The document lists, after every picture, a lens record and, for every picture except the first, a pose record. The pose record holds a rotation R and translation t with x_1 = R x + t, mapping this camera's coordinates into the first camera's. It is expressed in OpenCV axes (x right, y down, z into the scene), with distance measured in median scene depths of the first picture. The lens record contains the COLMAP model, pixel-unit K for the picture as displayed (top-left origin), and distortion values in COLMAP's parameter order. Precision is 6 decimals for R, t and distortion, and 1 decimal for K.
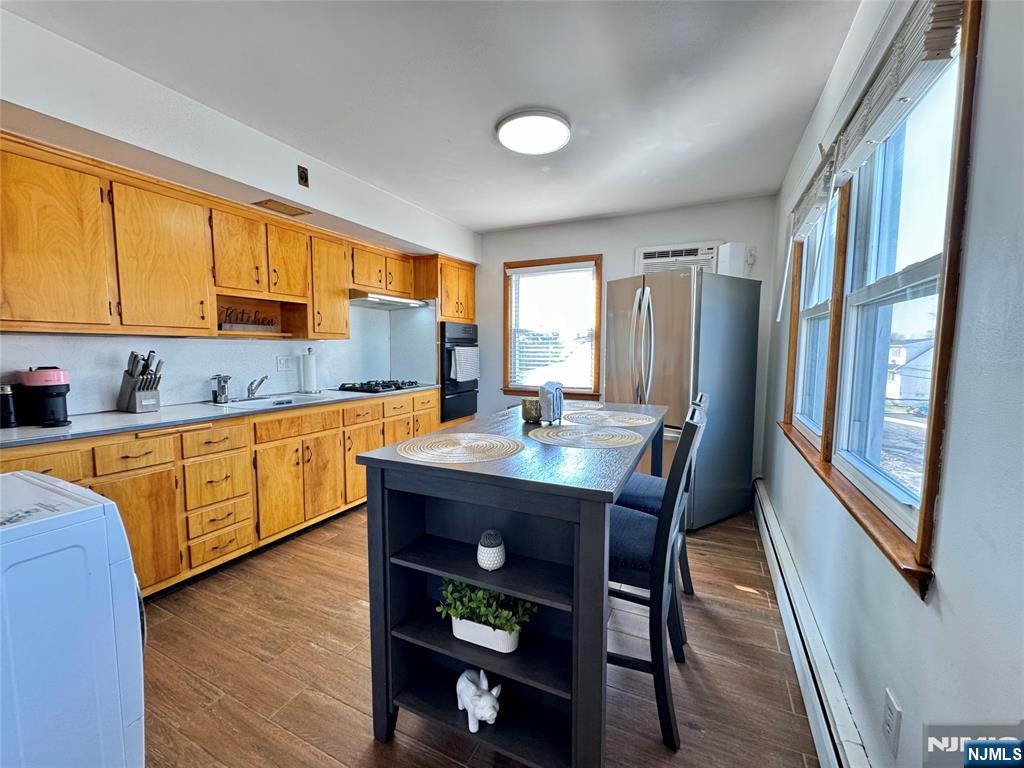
lens RADIAL K [[408.1, 0, 514.5], [0, 408.1, 381.6], [0, 0, 1]] dist [-0.003694, 0.000445]
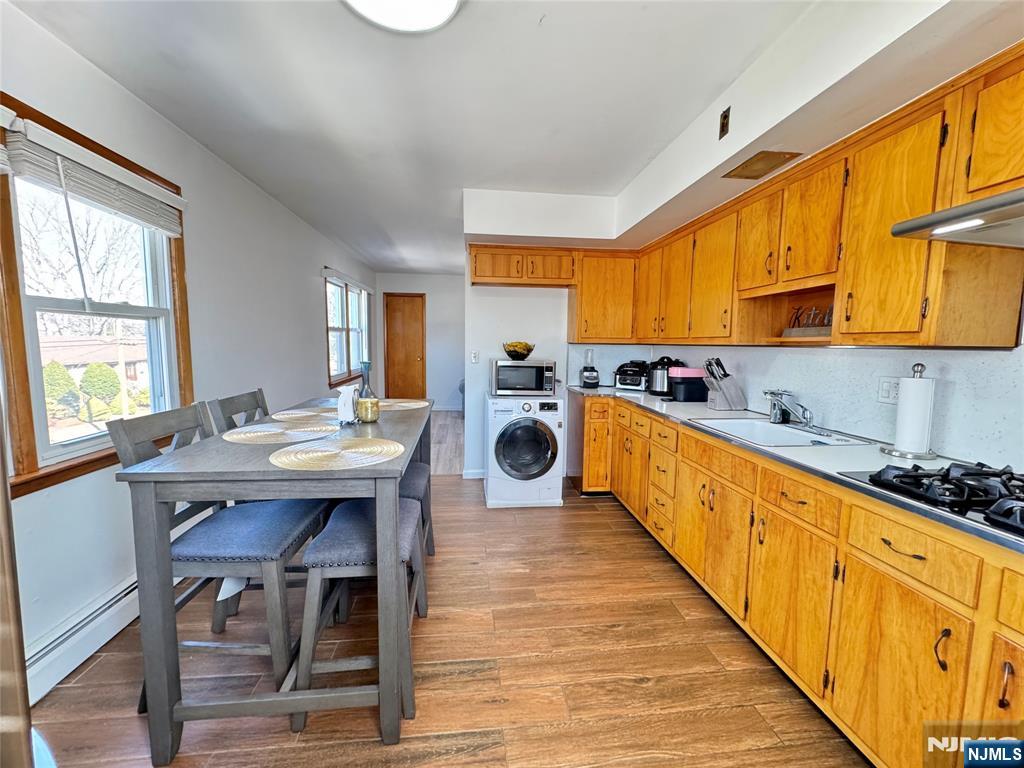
lens RADIAL K [[408.1, 0, 509.2], [0, 408.1, 382.4], [0, 0, 1]] dist [-0.003694, 0.000445]
pose [[-0.847994, 0.035015, -0.528848, 0.202407], [-0.061211, 0.984668, 0.163345, -0.137541], [0.526459, 0.170887, -0.832850, 1.428833]]
